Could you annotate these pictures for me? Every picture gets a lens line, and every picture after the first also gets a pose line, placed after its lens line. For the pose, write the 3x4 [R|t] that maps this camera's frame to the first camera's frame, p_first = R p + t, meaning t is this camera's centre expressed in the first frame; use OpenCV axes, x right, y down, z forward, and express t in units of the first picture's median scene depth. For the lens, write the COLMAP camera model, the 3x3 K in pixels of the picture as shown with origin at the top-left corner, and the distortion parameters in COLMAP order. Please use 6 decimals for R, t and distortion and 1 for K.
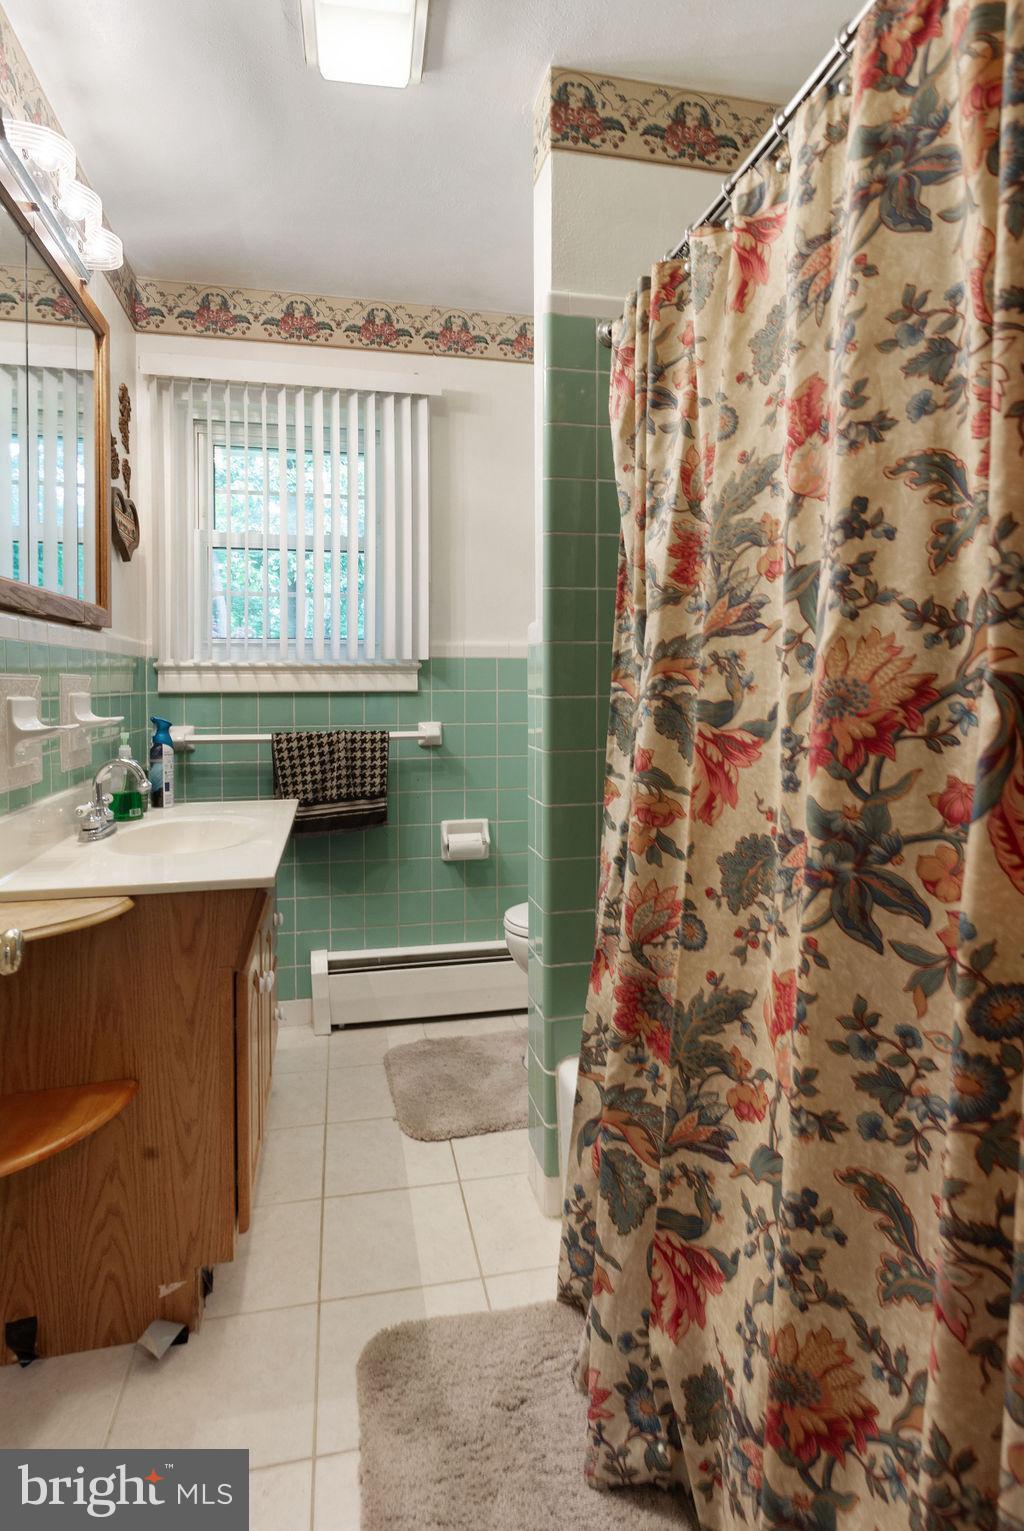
lens RADIAL K [[817.0, 0, 512.7], [0, 817.0, 692.0], [0, 0, 1]] dist [-0.021185, -0.000001]
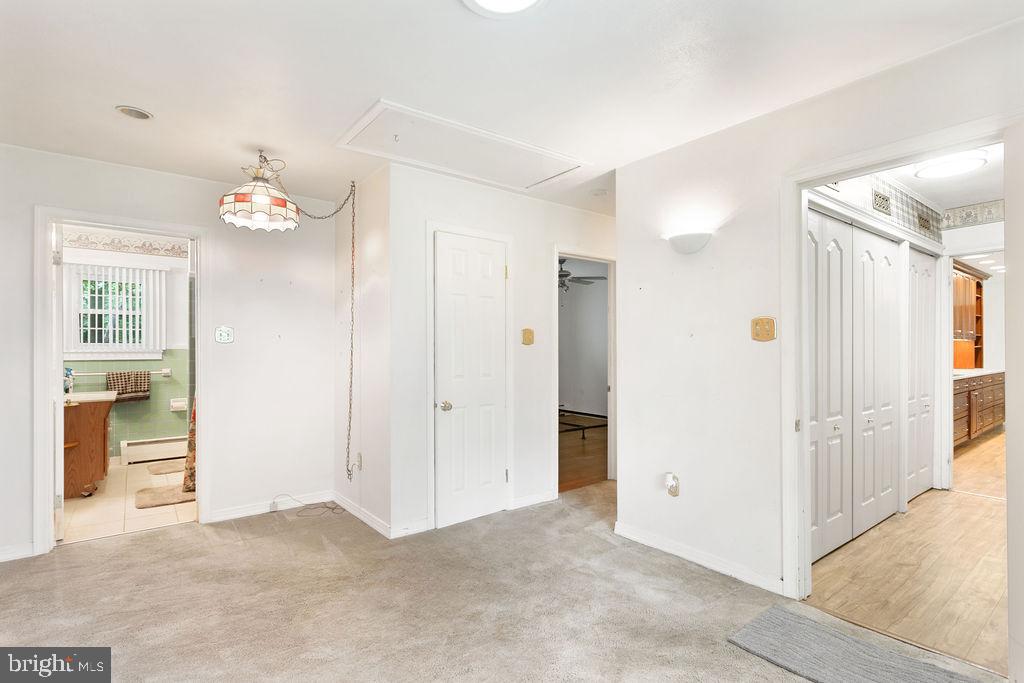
lens RADIAL K [[497.8, 0, 512.0], [0, 497.8, 341.5], [0, 0, 1]] dist [0.002824, 0.000492]
pose [[0.902963, -0.002175, 0.429712, 0.354621], [0.014904, 0.999544, -0.026260, 0.002190], [-0.429459, 0.030116, 0.902584, -1.702959]]
